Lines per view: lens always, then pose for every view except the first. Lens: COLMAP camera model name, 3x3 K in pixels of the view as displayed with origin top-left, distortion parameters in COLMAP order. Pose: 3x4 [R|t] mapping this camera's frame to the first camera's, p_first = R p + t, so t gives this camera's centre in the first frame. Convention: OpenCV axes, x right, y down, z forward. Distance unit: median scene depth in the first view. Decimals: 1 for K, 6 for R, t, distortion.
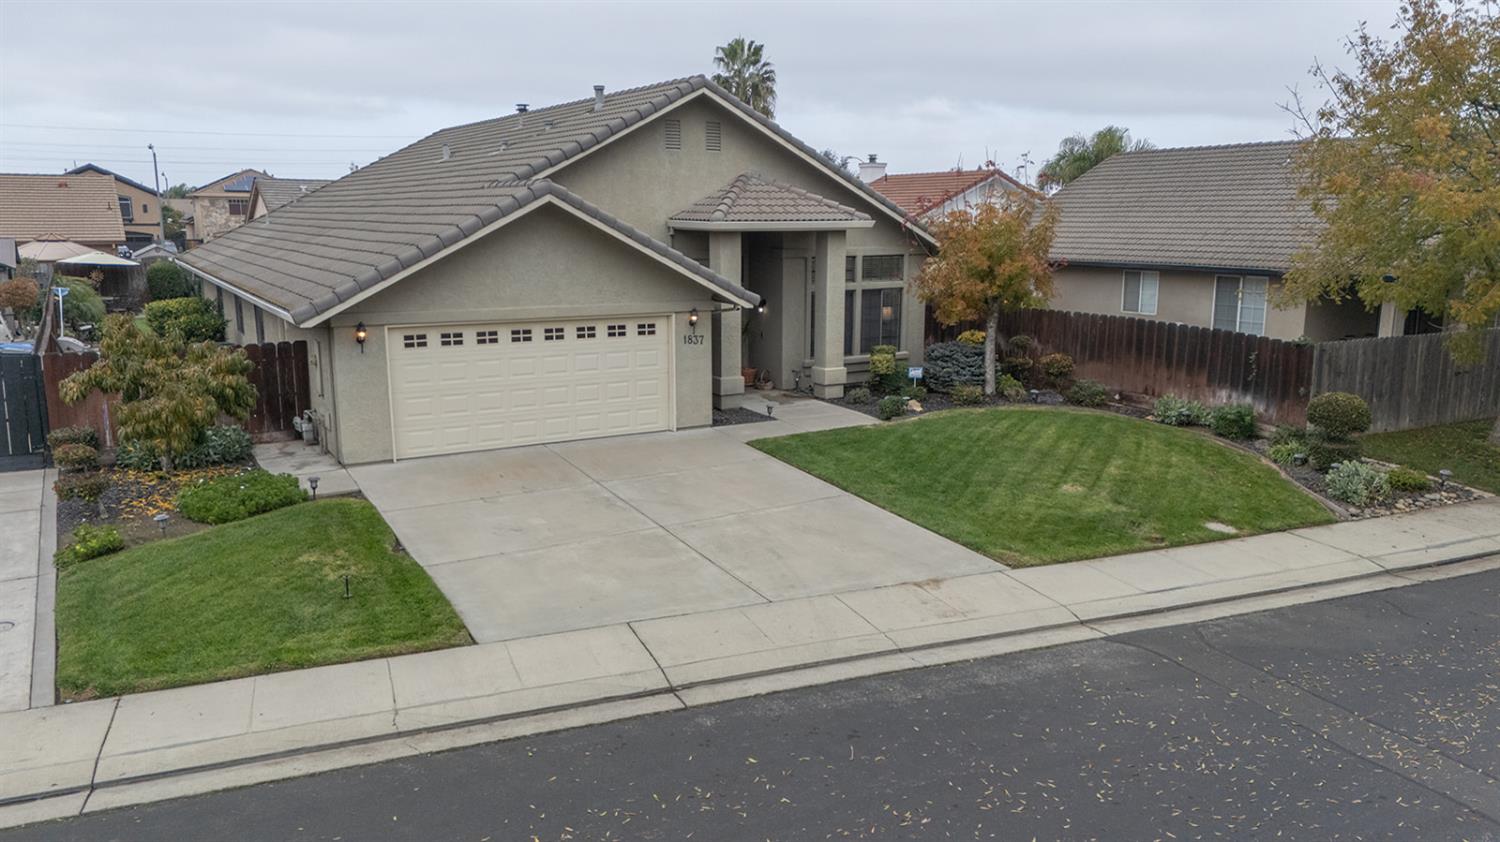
lens RADIAL K [[1073.9, 0, 743.3], [0, 1073.9, 417.3], [0, 0, 1]] dist [0.063327, -0.040254]
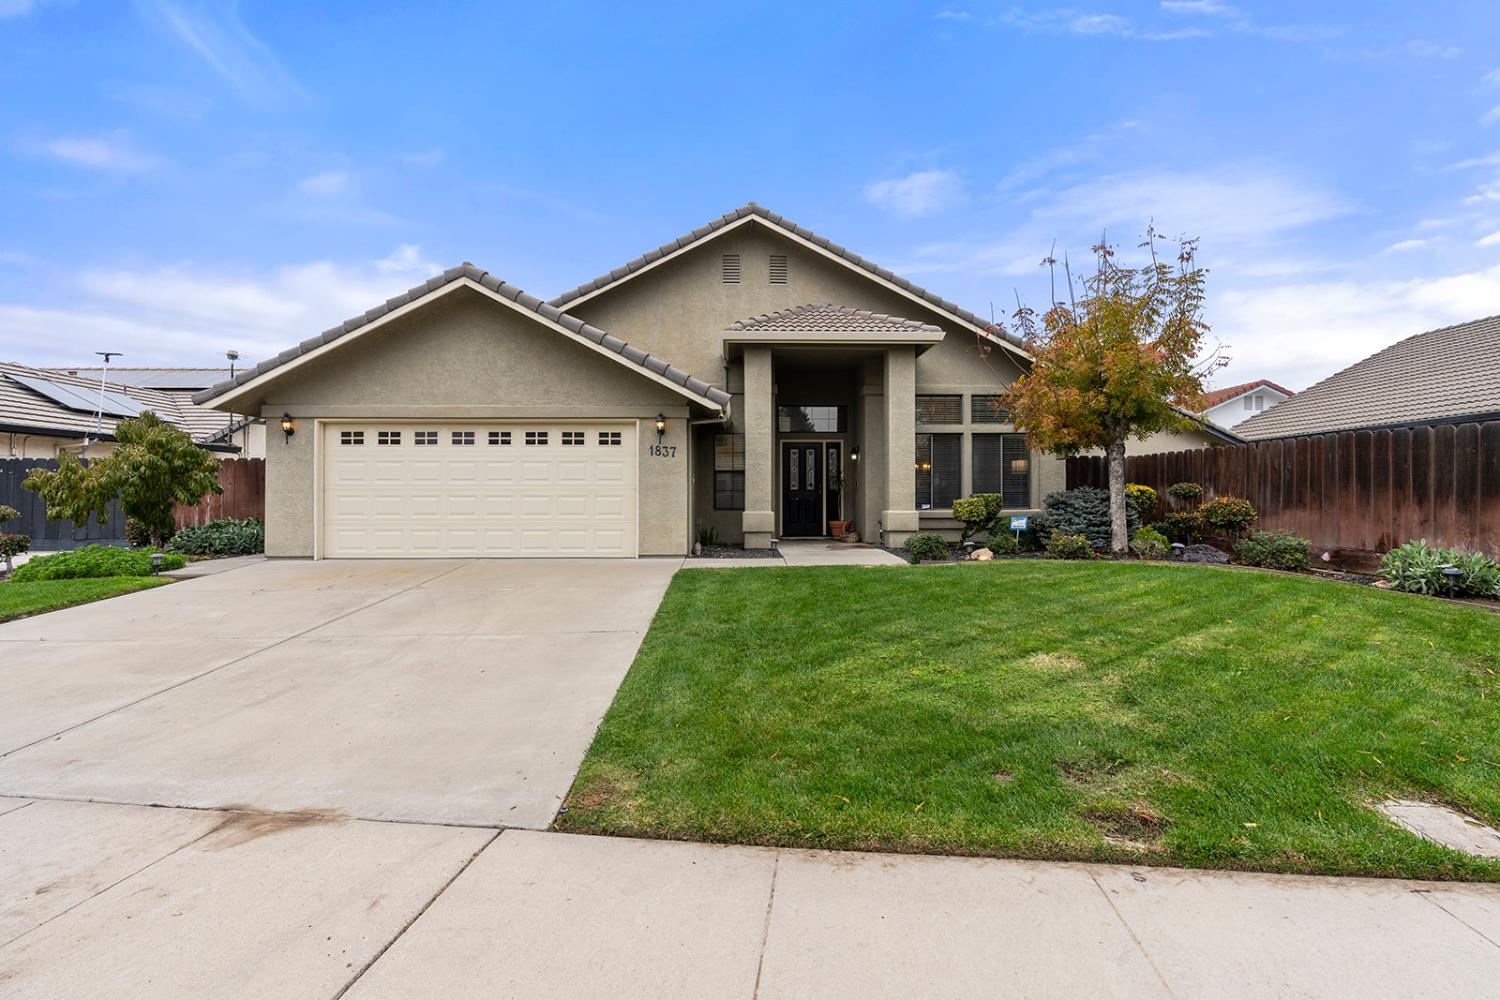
lens RADIAL K [[682.9, 0, 759.5], [0, 682.9, 497.8], [0, 0, 1]] dist [-0.015673, 0.008406]
pose [[0.876564, -0.003504, -0.481273, 0.308051], [-0.084930, 0.983155, -0.161845, 0.049934], [0.473733, 0.182742, 0.861500, 0.618986]]
